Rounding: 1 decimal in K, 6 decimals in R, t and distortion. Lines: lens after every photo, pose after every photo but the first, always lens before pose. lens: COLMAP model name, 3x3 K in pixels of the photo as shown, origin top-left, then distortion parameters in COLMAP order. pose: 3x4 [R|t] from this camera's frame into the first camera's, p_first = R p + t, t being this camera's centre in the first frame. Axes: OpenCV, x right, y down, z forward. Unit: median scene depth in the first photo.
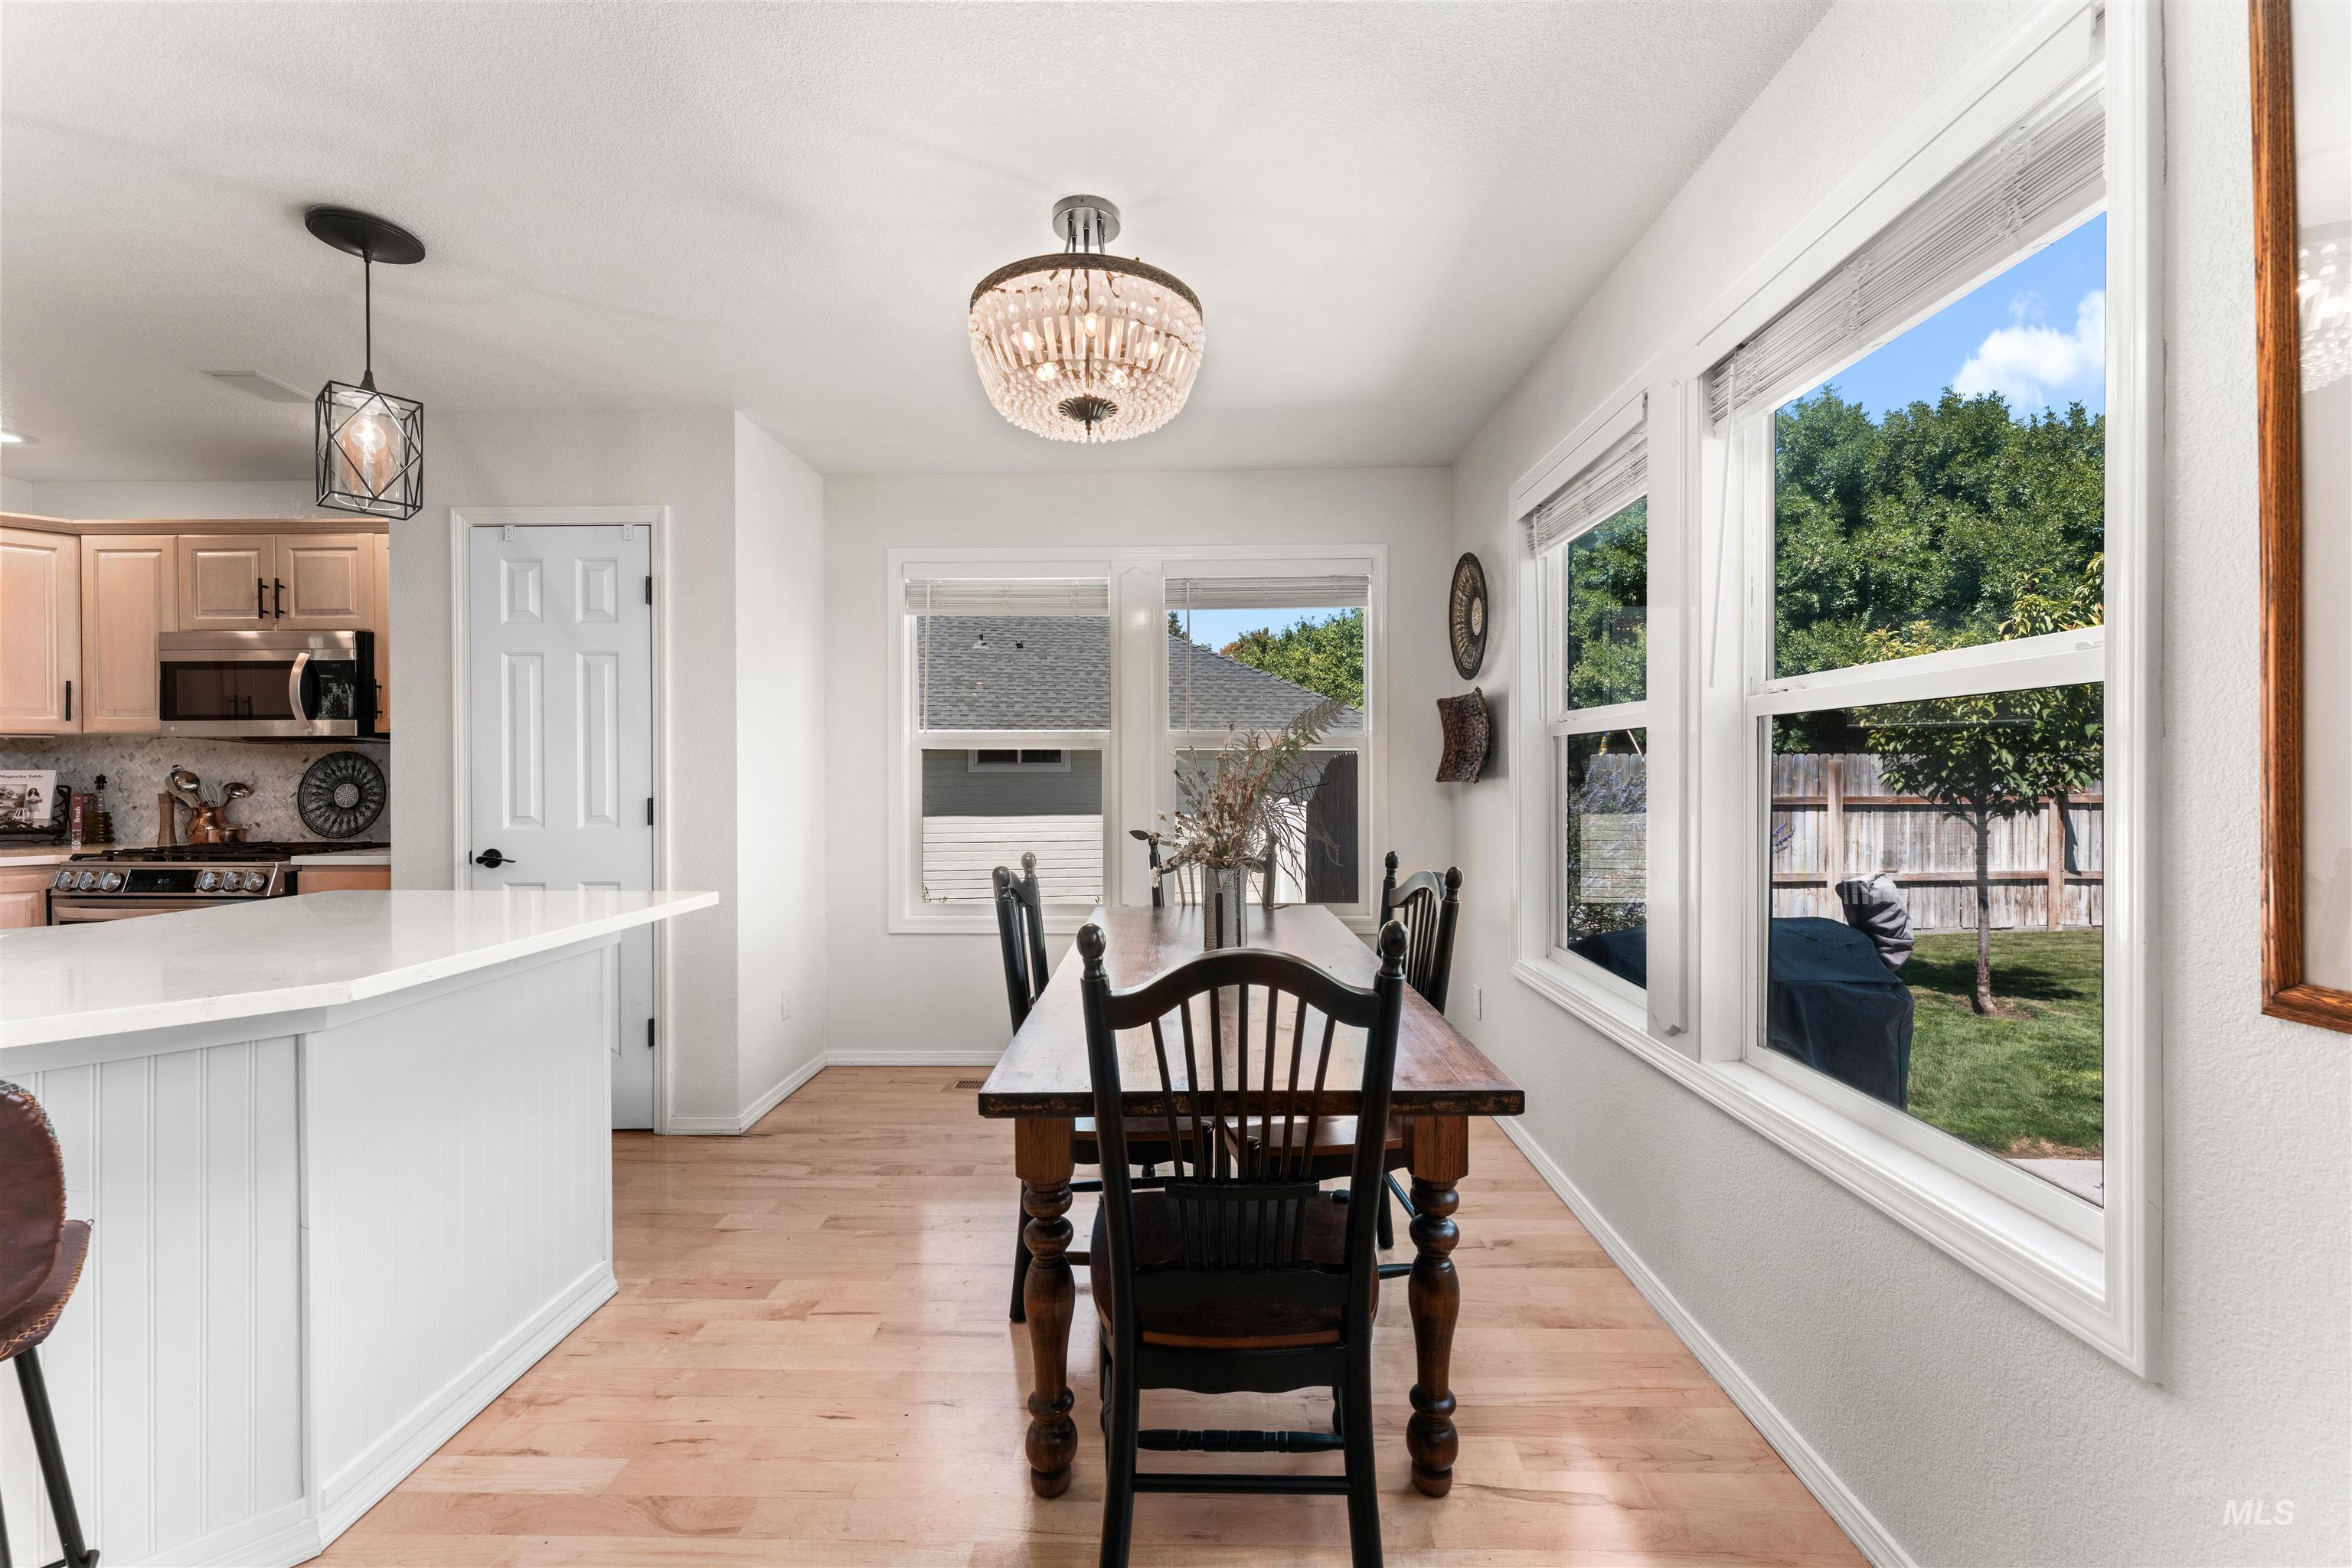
lens RADIAL K [[928.6, 0, 1199.1], [0, 928.6, 780.0], [0, 0, 1]] dist [0.001876, -0.000538]
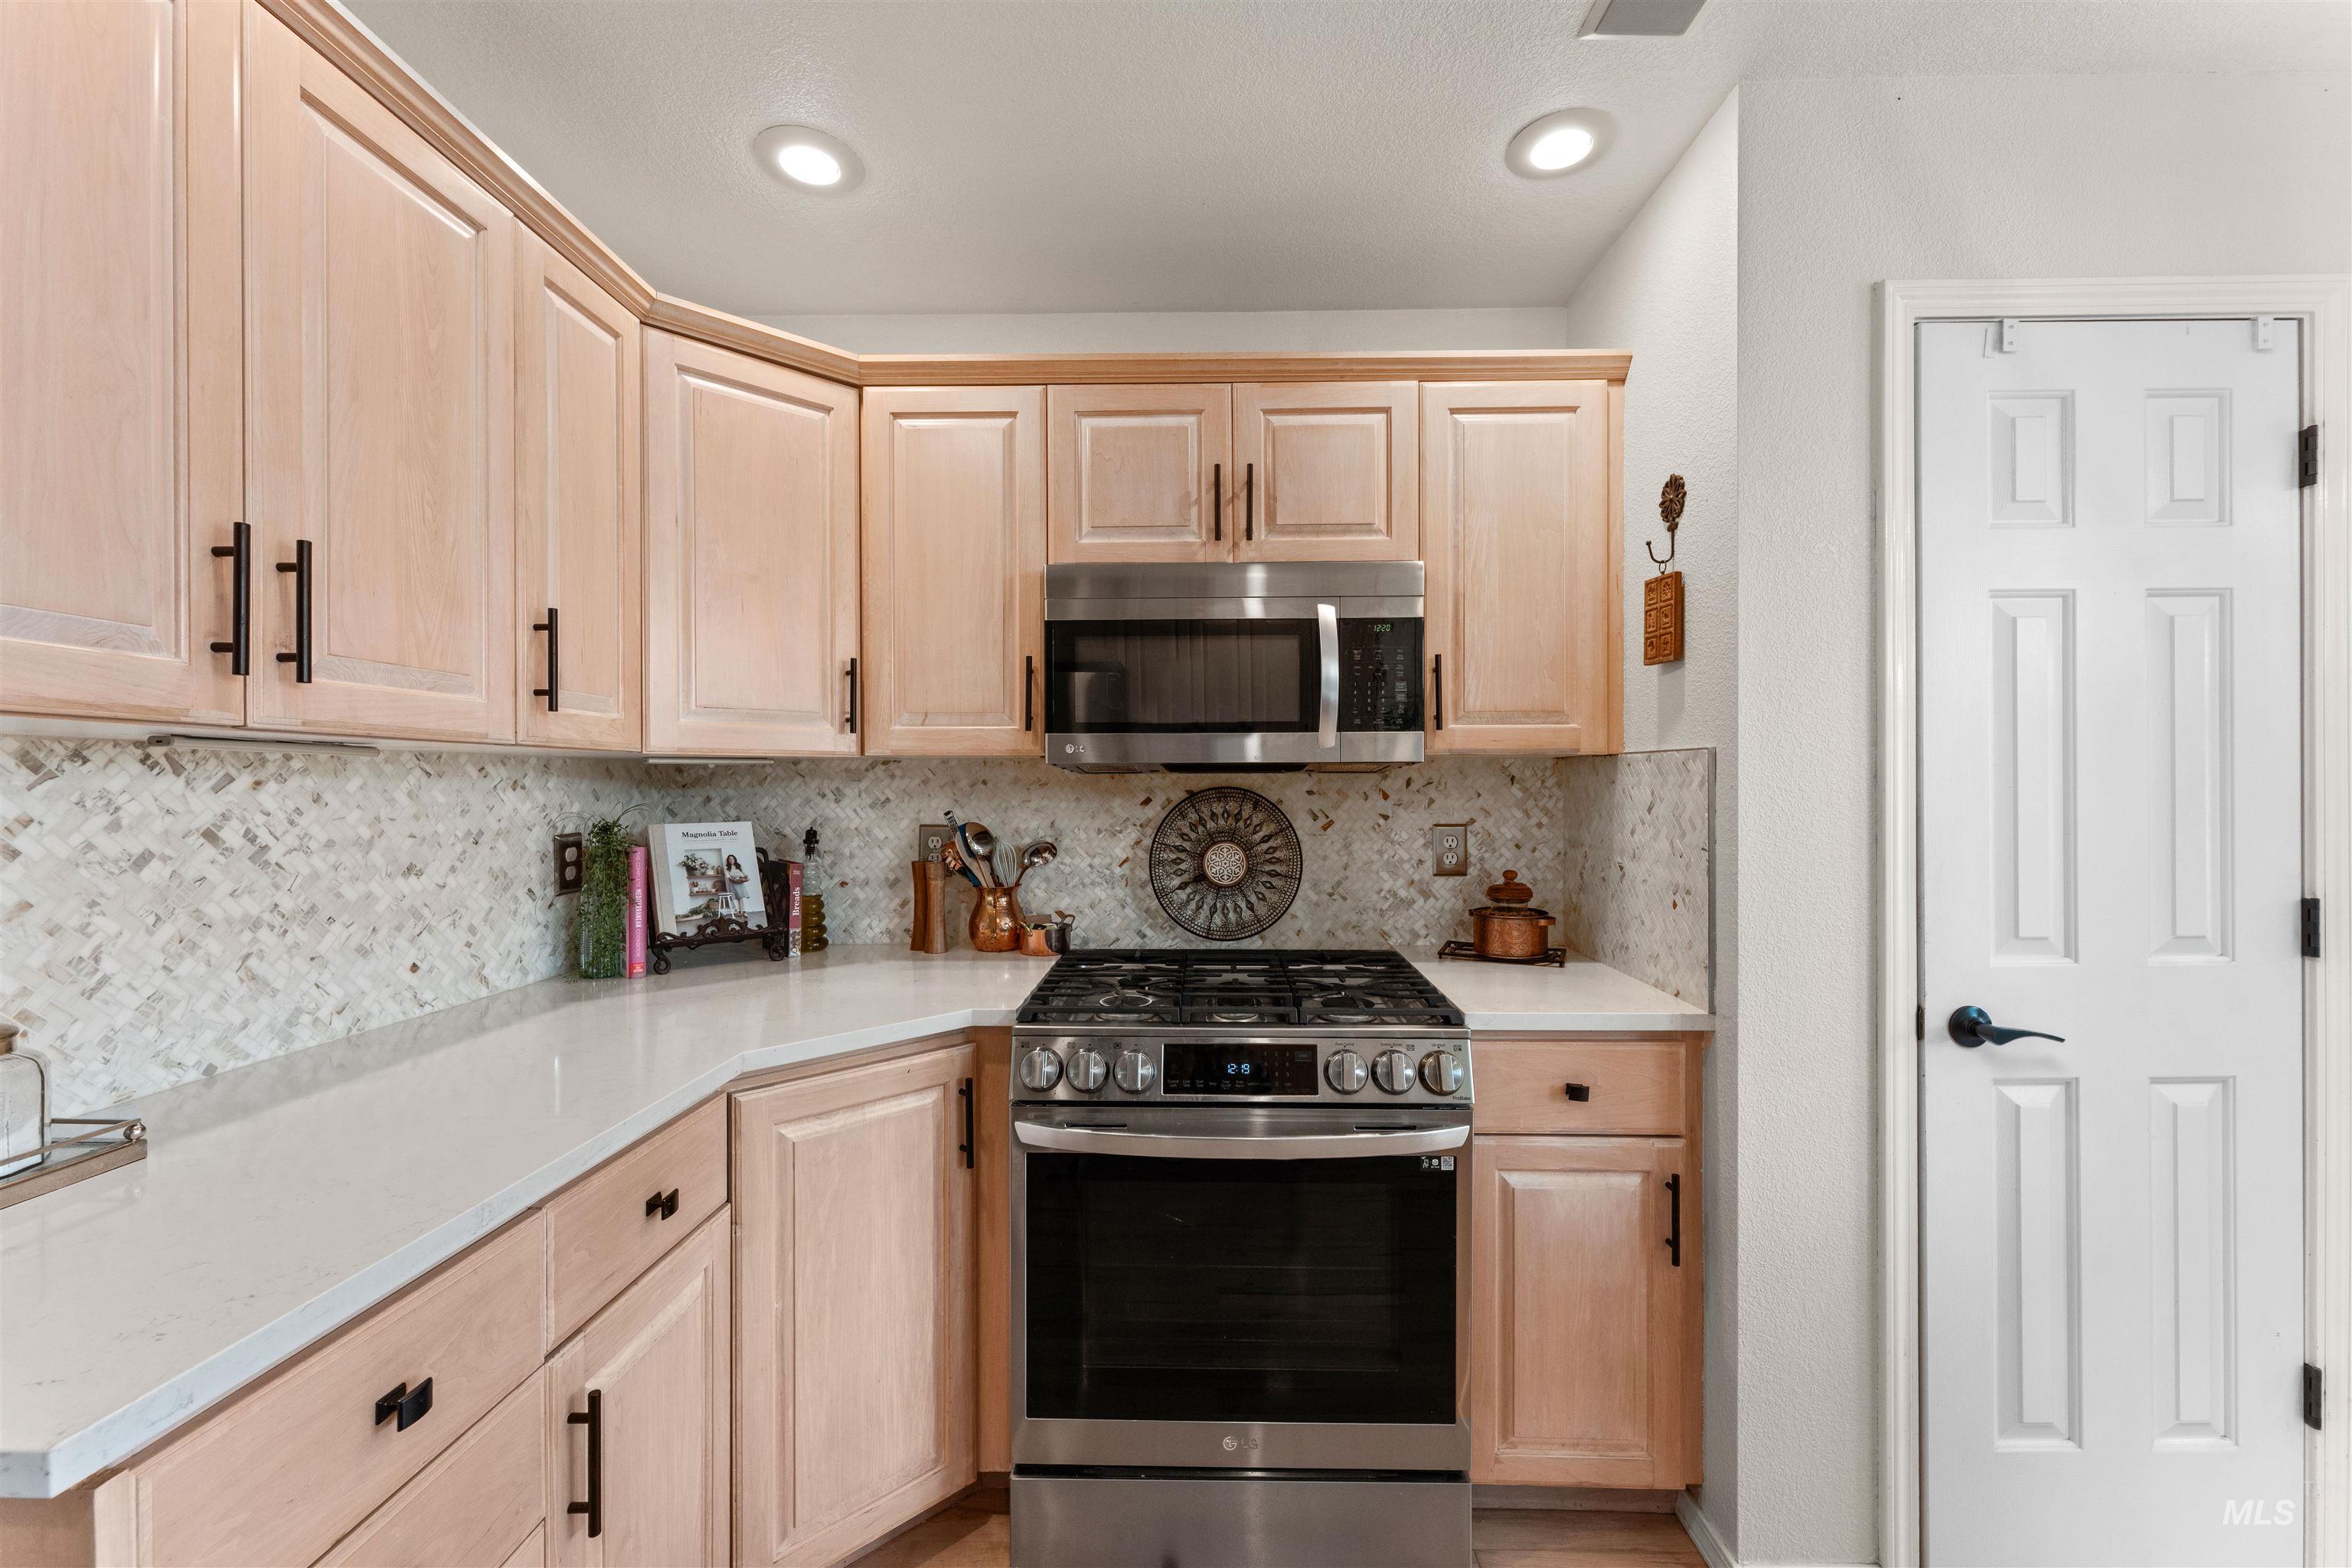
lens RADIAL K [[945.6, 0, 1178.7], [0, 945.6, 795.0], [0, 0, 1]] dist [0.002012, 0.000438]
pose [[0.999994, -0.000170, -0.003537, -0.996425], [0.000203, 0.999956, 0.009355, -0.032614], [0.003535, -0.009356, 0.999950, 0.444735]]
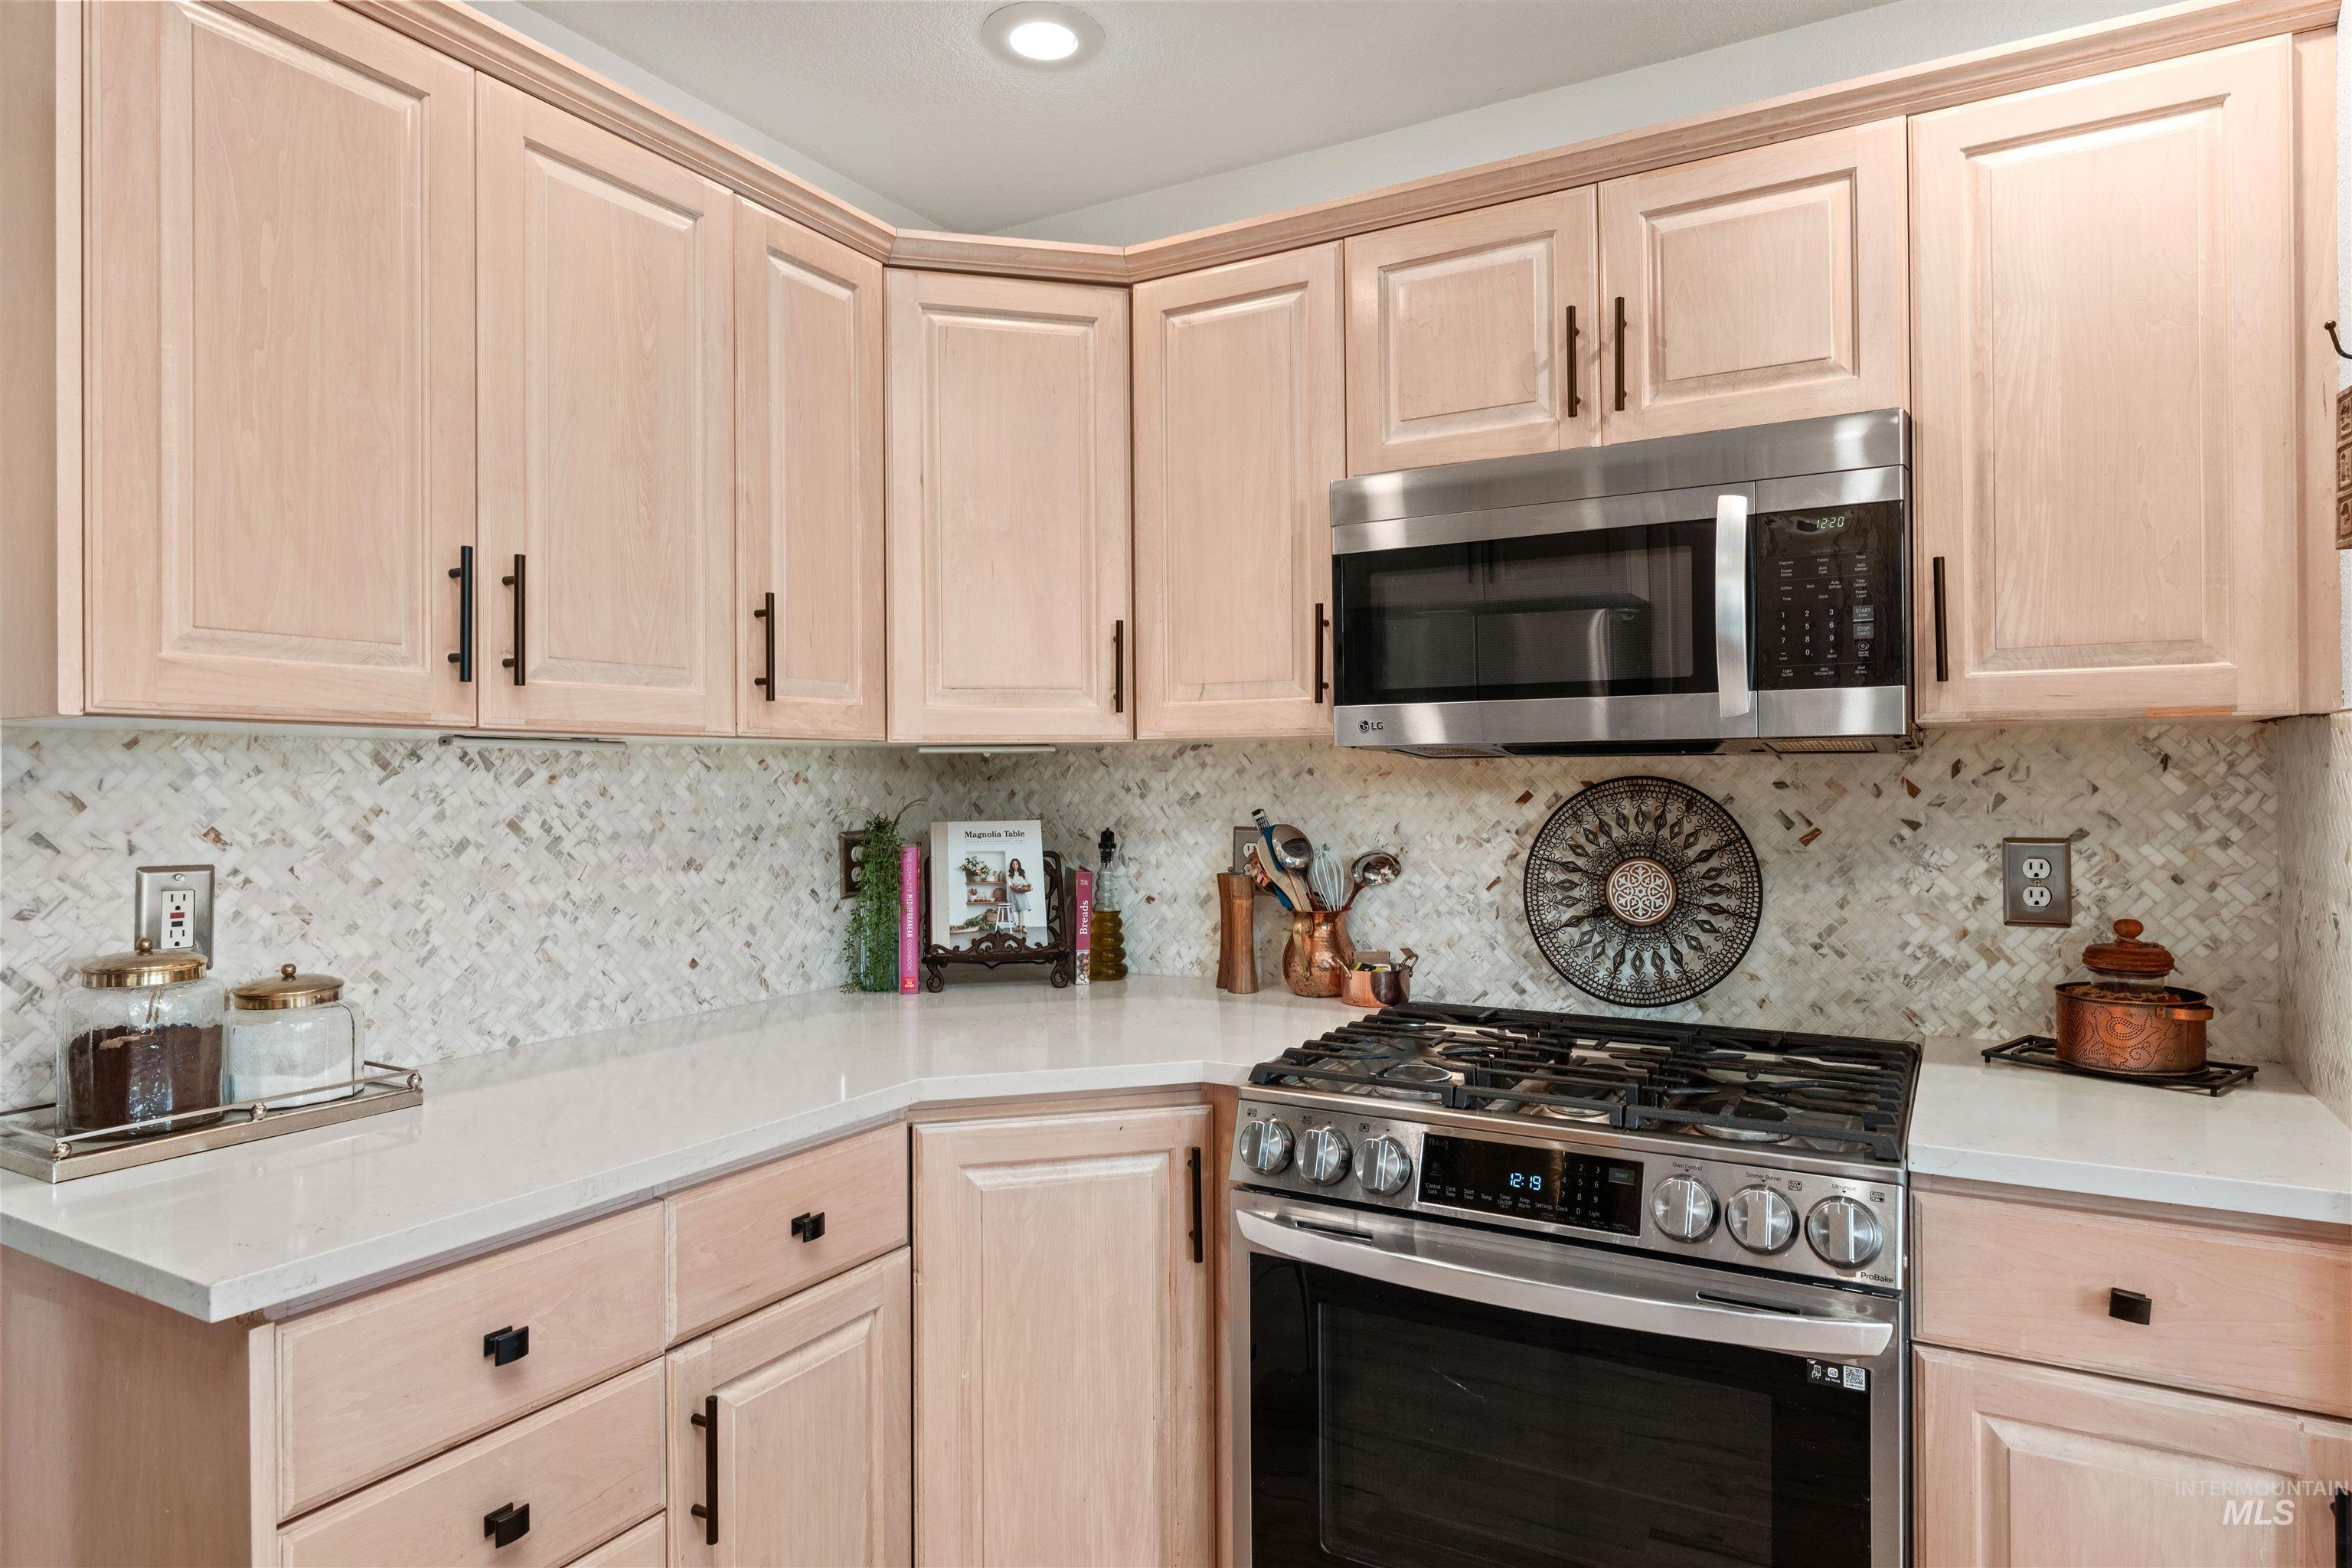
lens RADIAL K [[1366.2, 0, 1176.0], [0, 1366.2, 784.0], [0, 0, 1]] dist [0.001517, -0.001551]
pose [[0.874487, -0.001758, -0.485045, -0.857453], [0.004718, 0.999977, 0.004881, -0.032730], [0.485026, -0.006557, 0.874475, 0.442307]]
